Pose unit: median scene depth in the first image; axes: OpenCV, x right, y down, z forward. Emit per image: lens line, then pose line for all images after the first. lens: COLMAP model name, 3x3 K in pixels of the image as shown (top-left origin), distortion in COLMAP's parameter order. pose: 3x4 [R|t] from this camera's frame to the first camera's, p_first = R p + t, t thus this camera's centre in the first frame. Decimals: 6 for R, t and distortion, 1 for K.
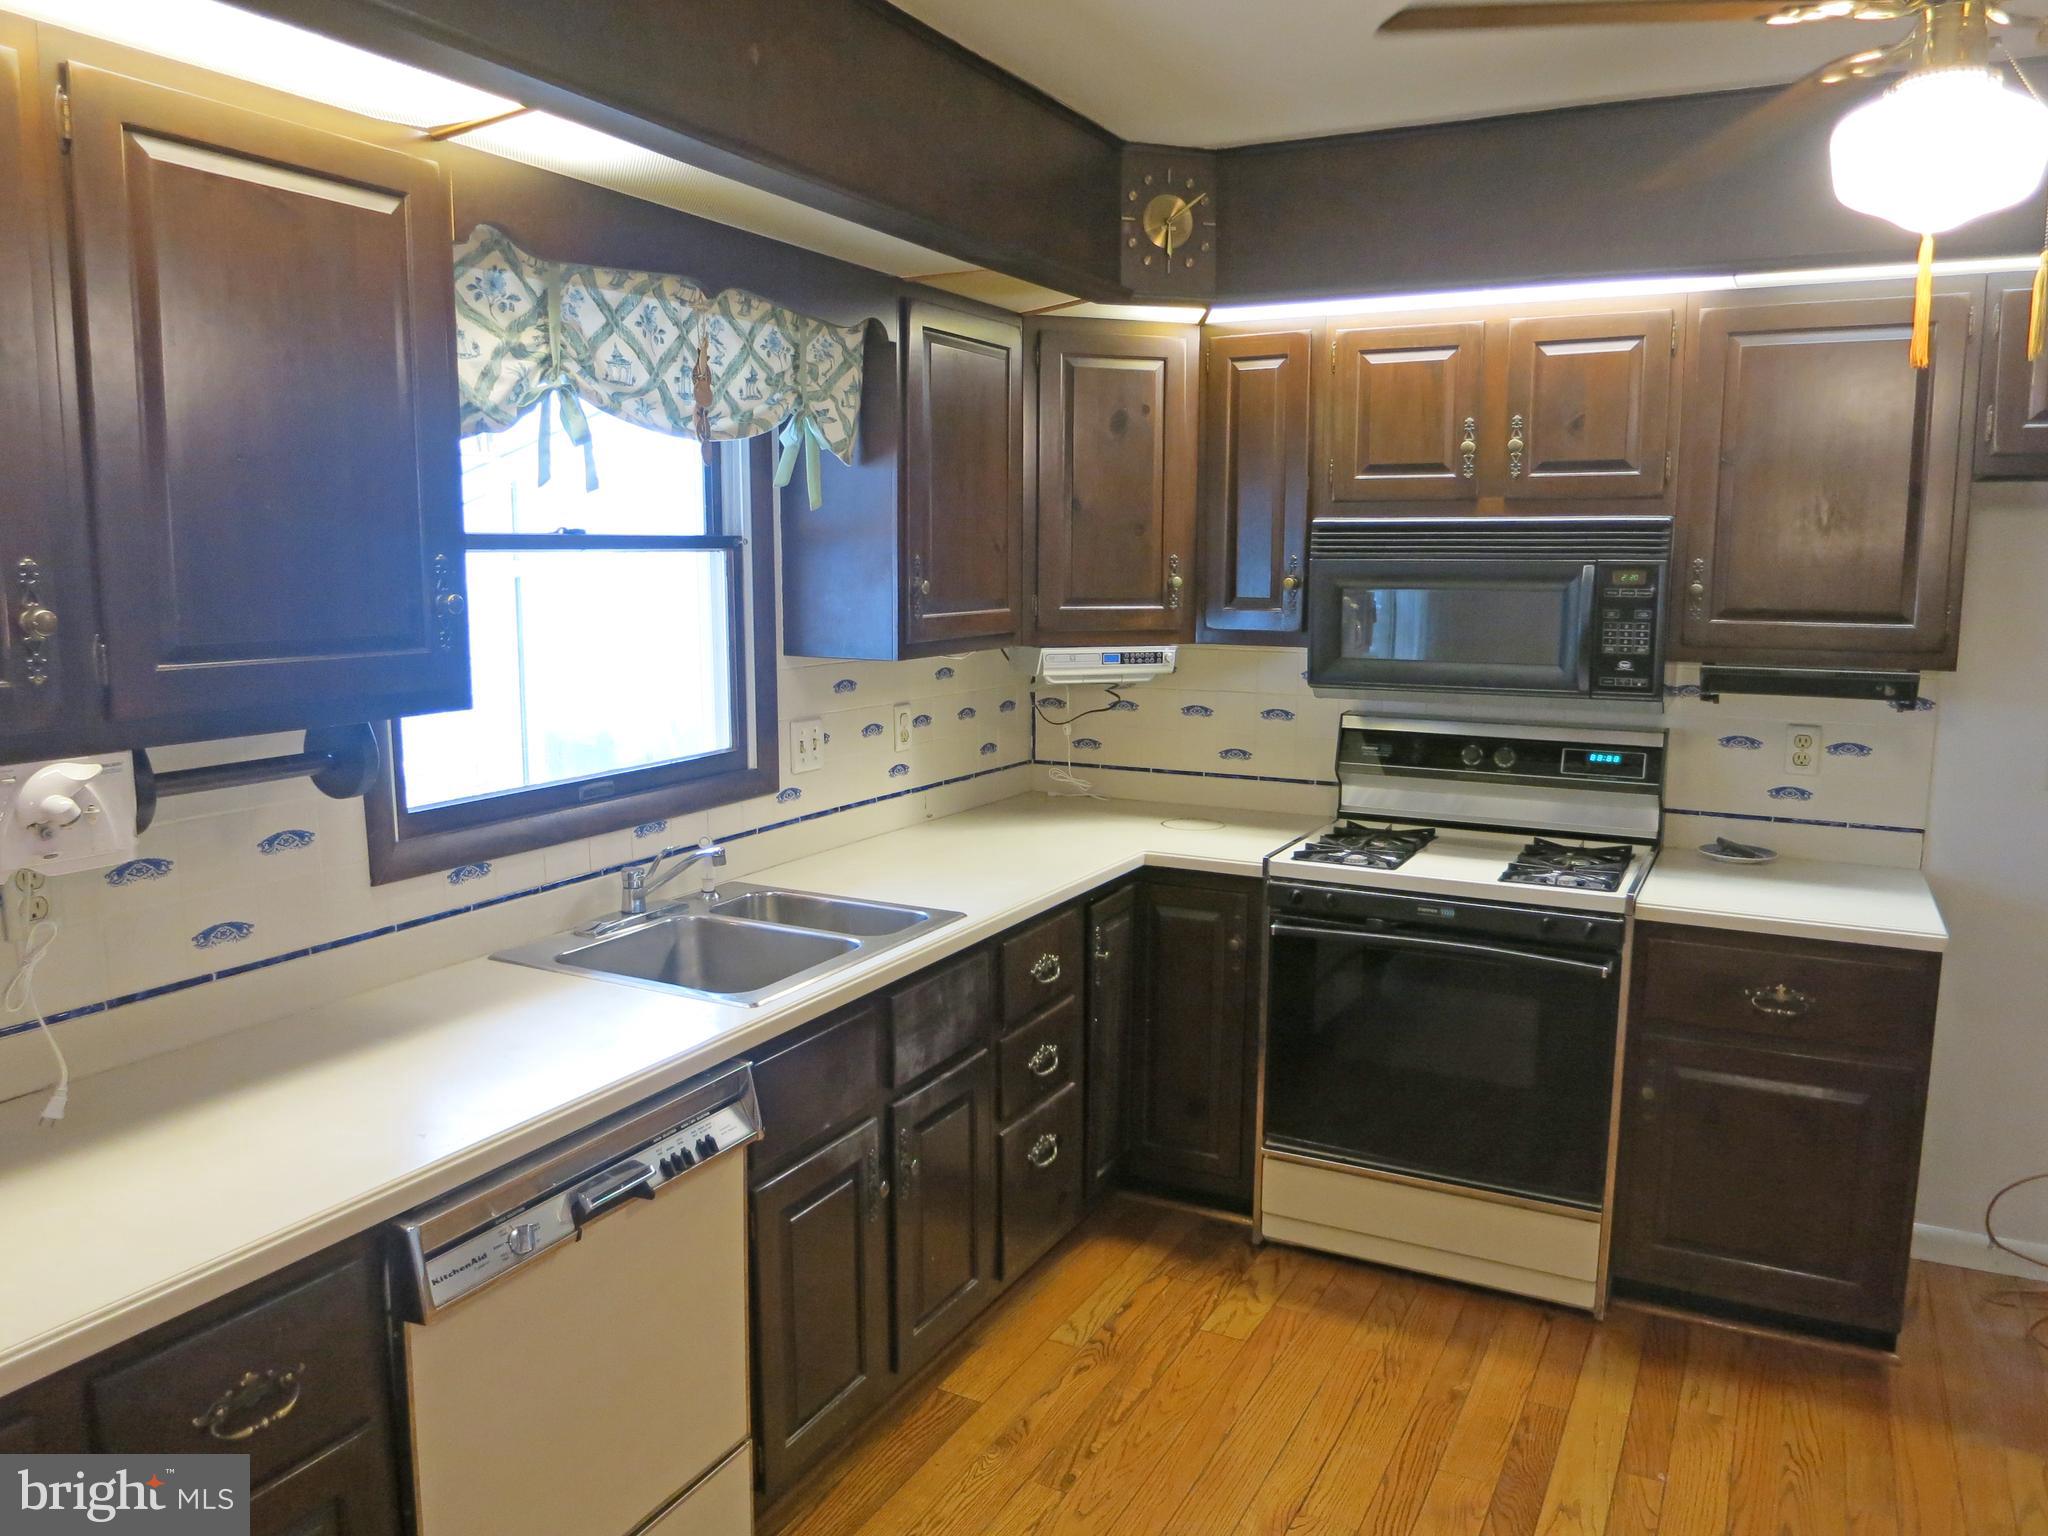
lens RADIAL K [[1444.7, 0, 1024.0], [0, 1444.7, 768.0], [0, 0, 1]] dist [-0.035612, -0.000705]
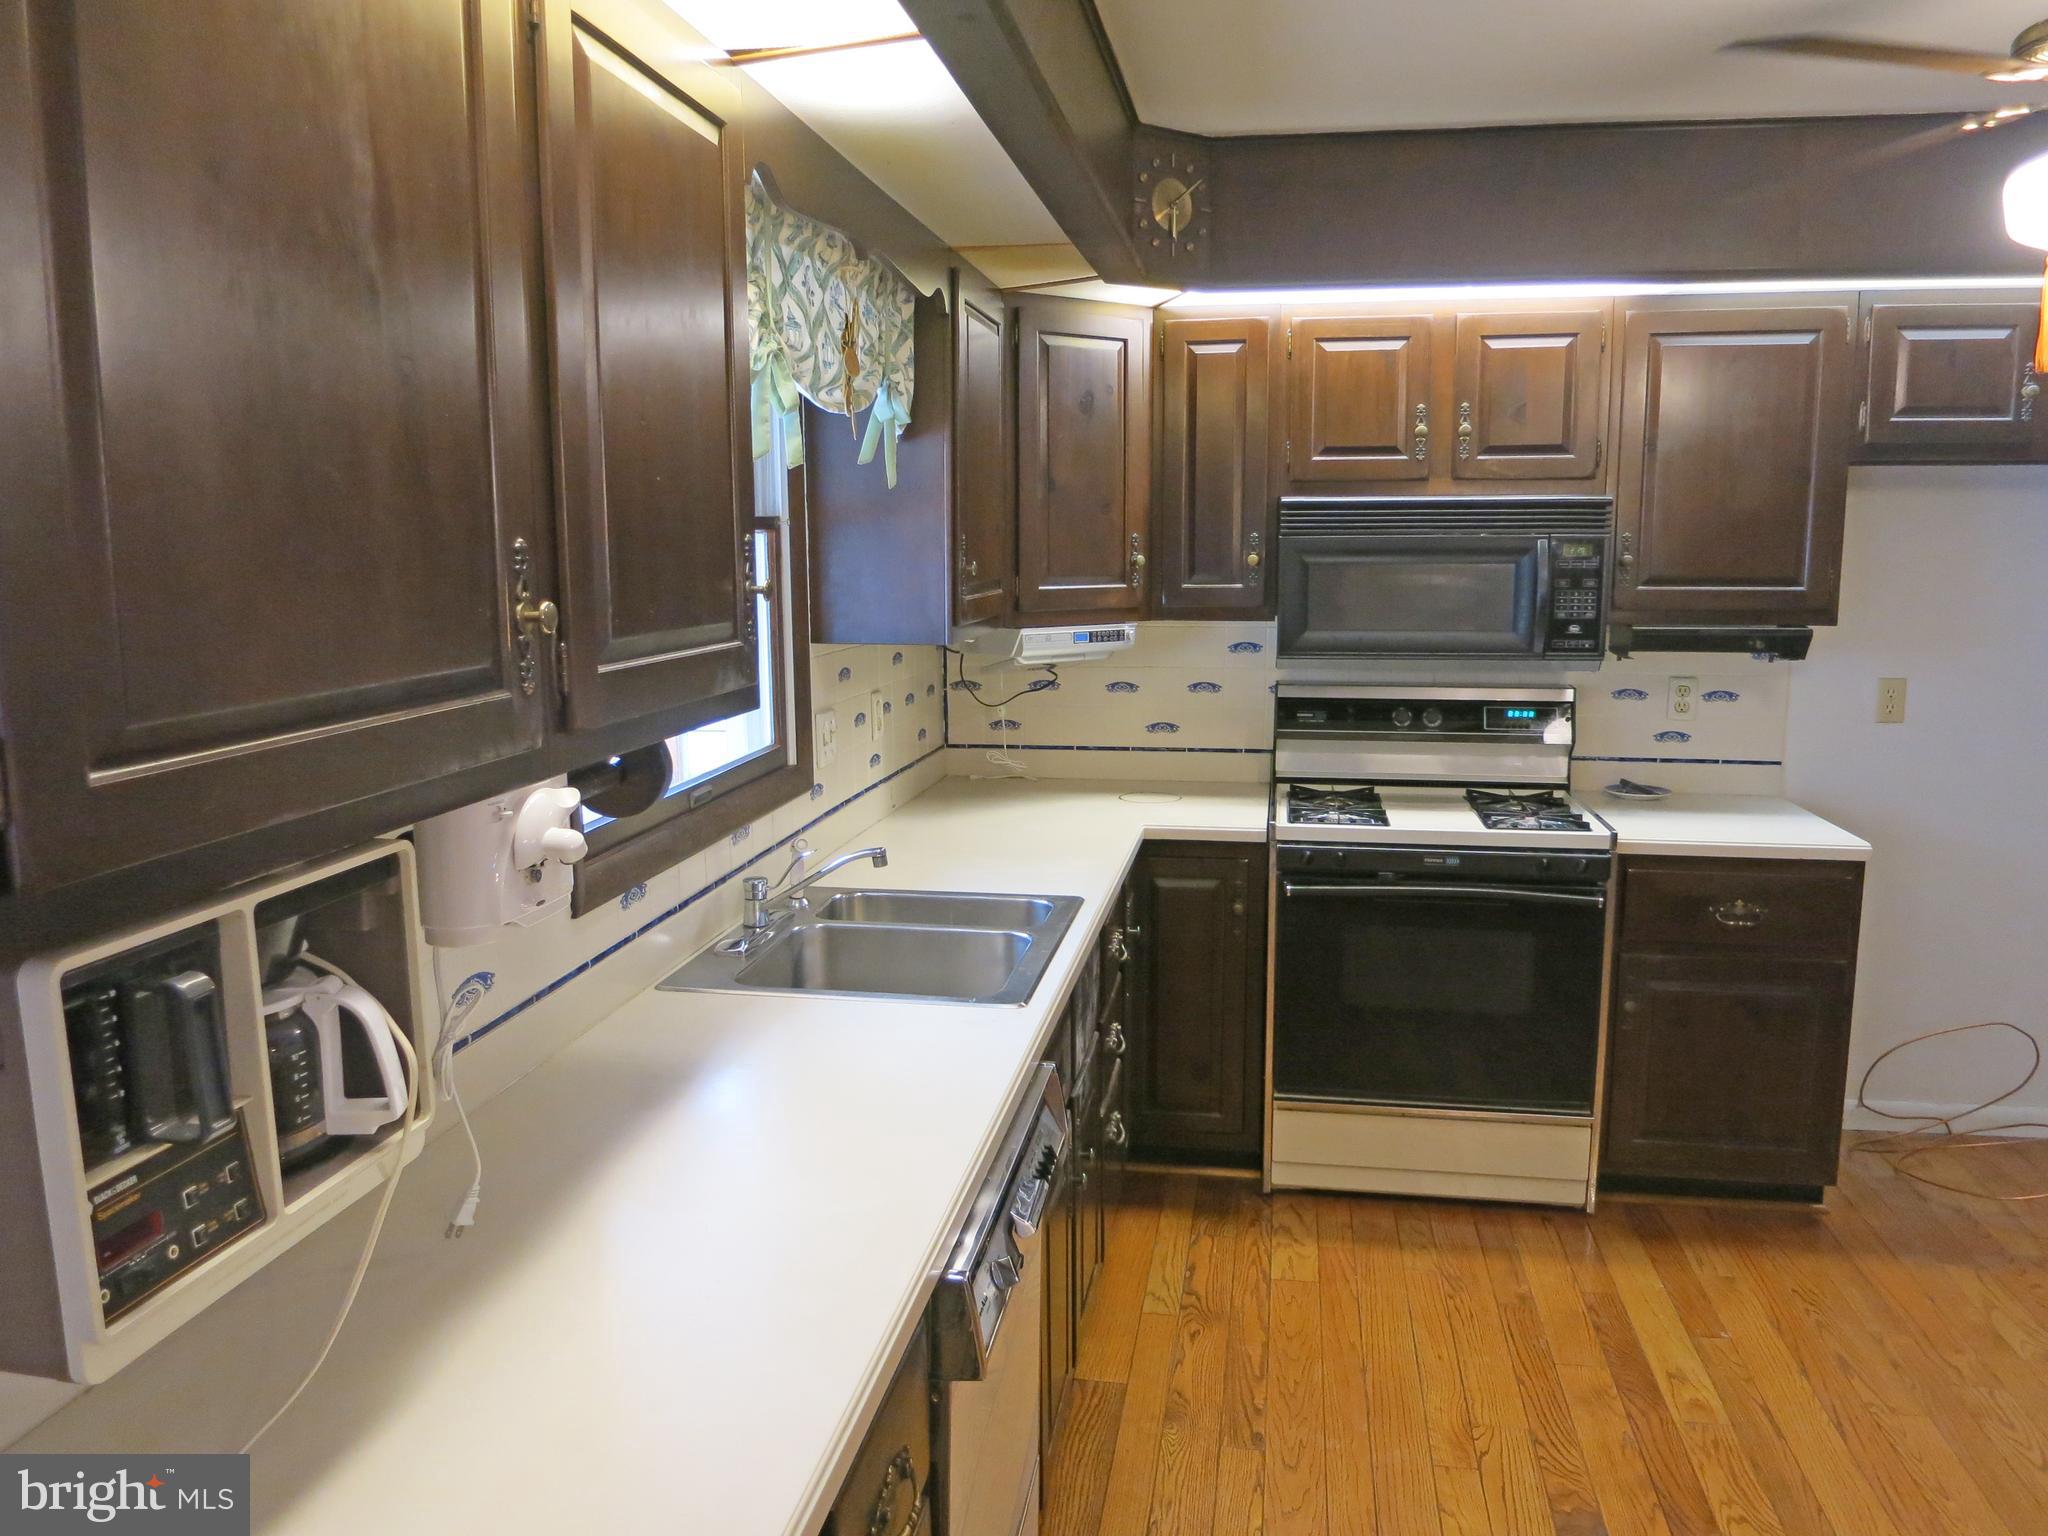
lens RADIAL K [[1444.7, 0, 1024.0], [0, 1444.7, 768.0], [0, 0, 1]] dist [-0.035612, -0.000705]
pose [[0.952201, -0.056651, 0.300174, -0.319435], [0.053135, 0.998390, 0.019869, -0.008101], [-0.300816, -0.002970, 0.953678, 0.059415]]
